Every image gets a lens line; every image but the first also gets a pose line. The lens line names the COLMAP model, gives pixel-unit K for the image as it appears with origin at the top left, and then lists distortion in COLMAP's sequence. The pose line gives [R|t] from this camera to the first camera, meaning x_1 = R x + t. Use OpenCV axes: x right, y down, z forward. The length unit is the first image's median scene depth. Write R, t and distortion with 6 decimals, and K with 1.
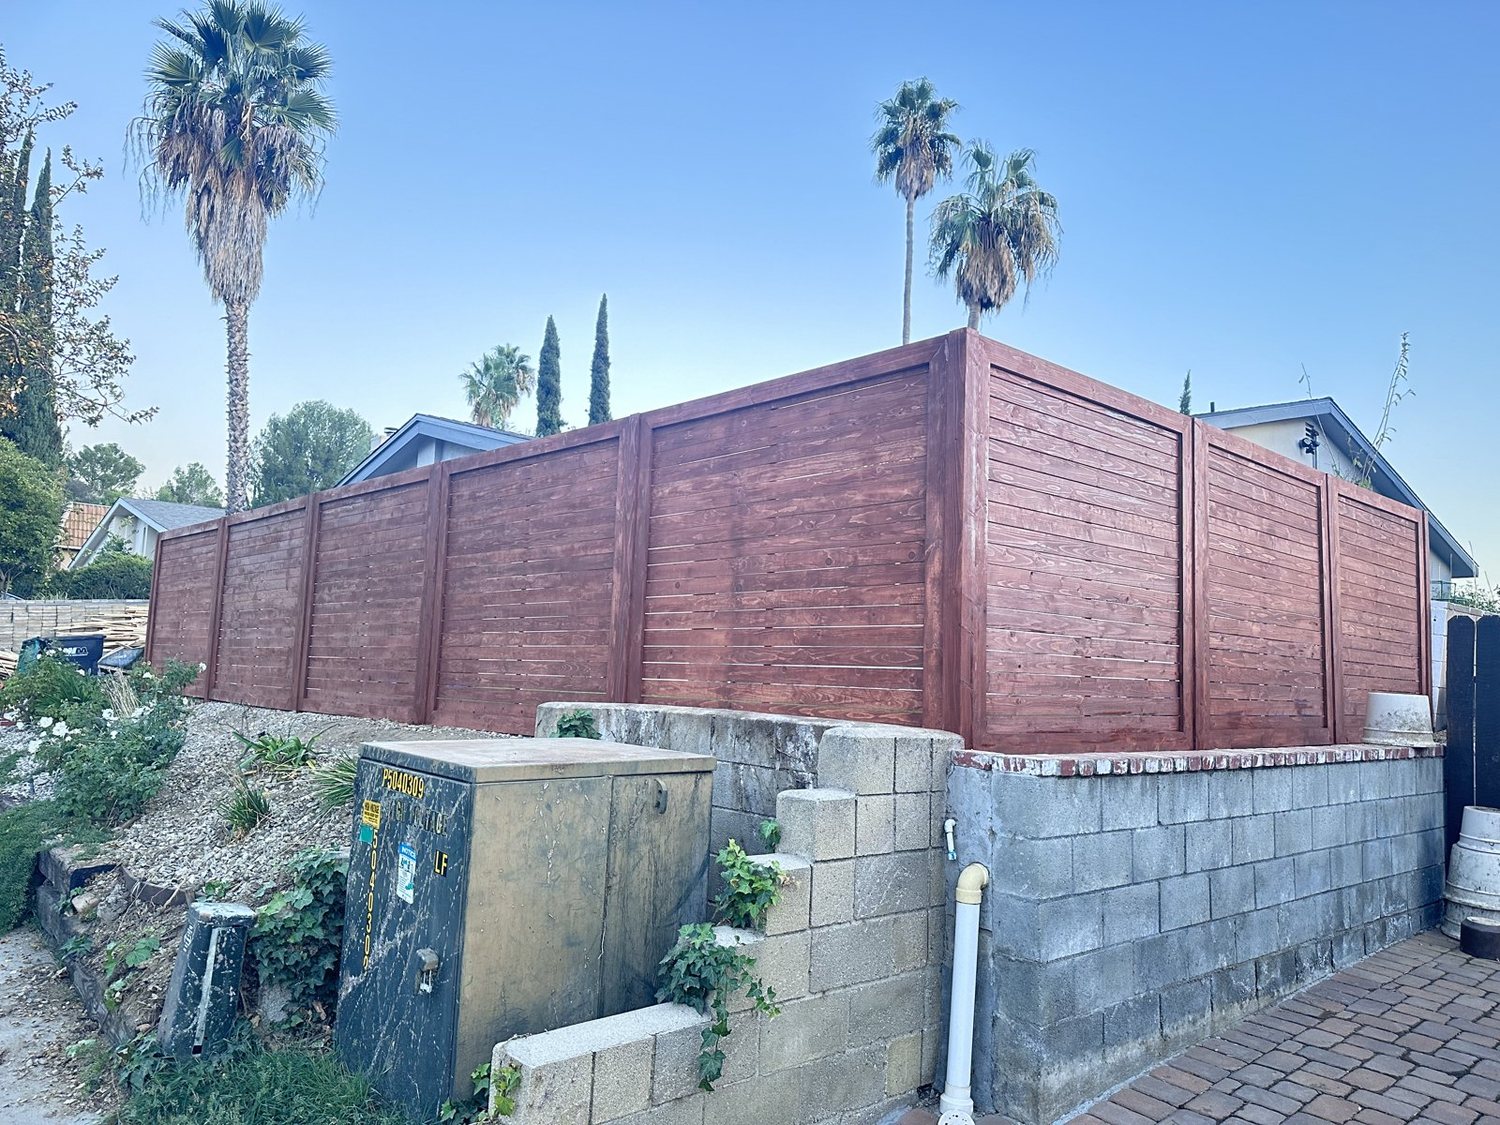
lens RADIAL K [[1072.5, 0, 750.0], [0, 1072.5, 562.5], [0, 0, 1]] dist [0.104637, -0.179252]
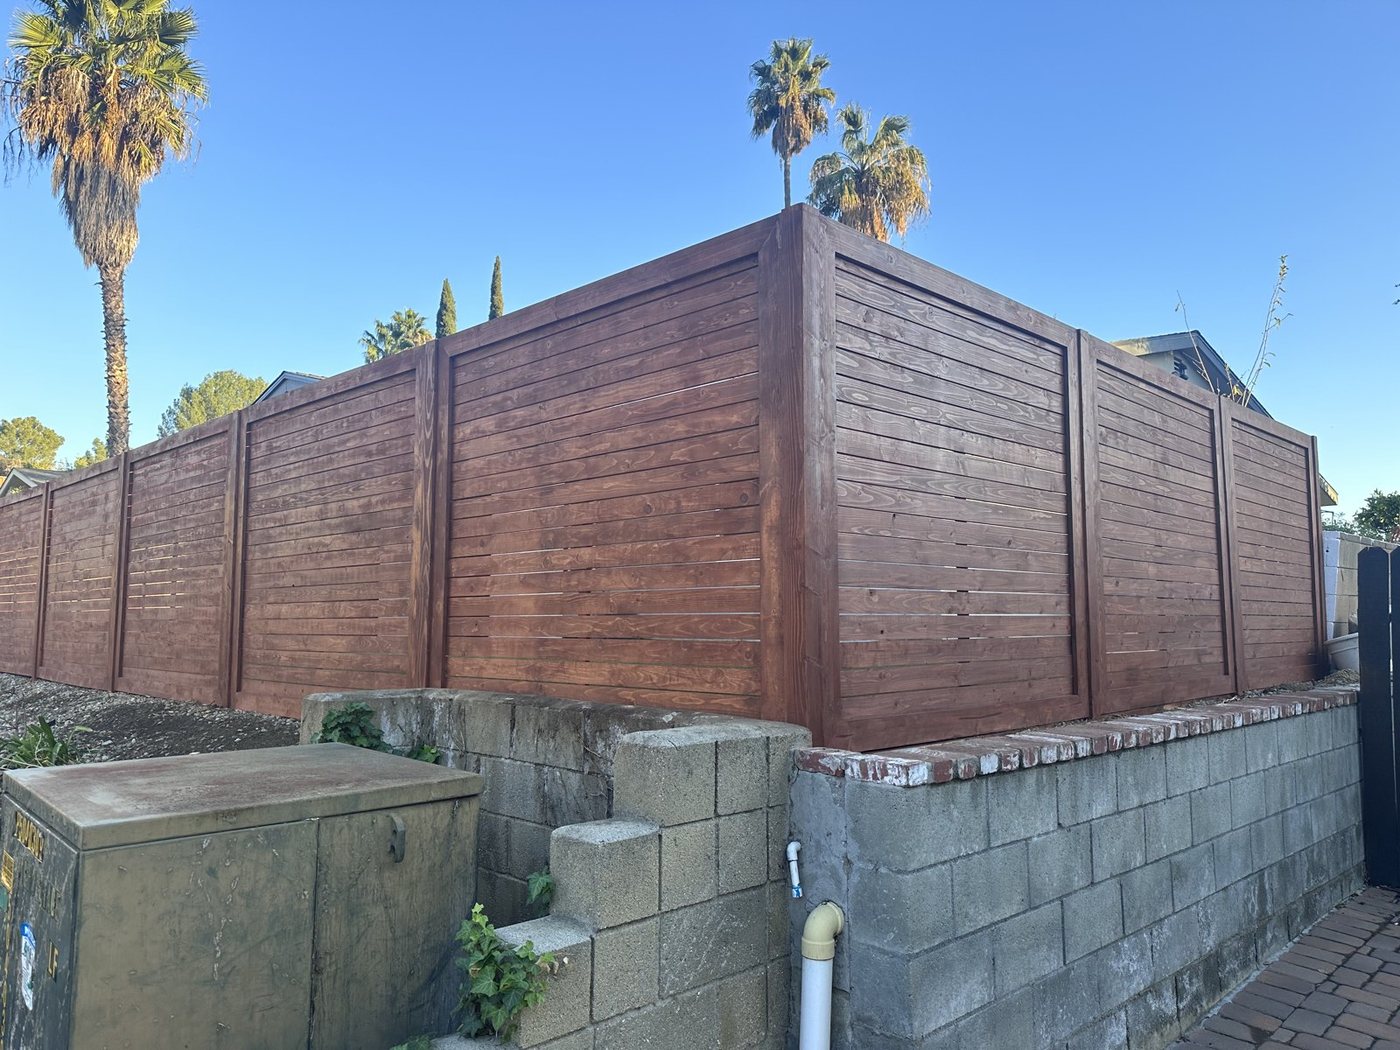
lens RADIAL K [[1013.2, 0, 700.0], [0, 1013.2, 525.0], [0, 0, 1]] dist [0.086406, -0.138396]
pose [[0.998368, -0.032002, 0.047308, 0.074573], [0.031396, 0.999416, 0.013489, 0.001942], [-0.047712, -0.011982, 0.998789, 0.232122]]
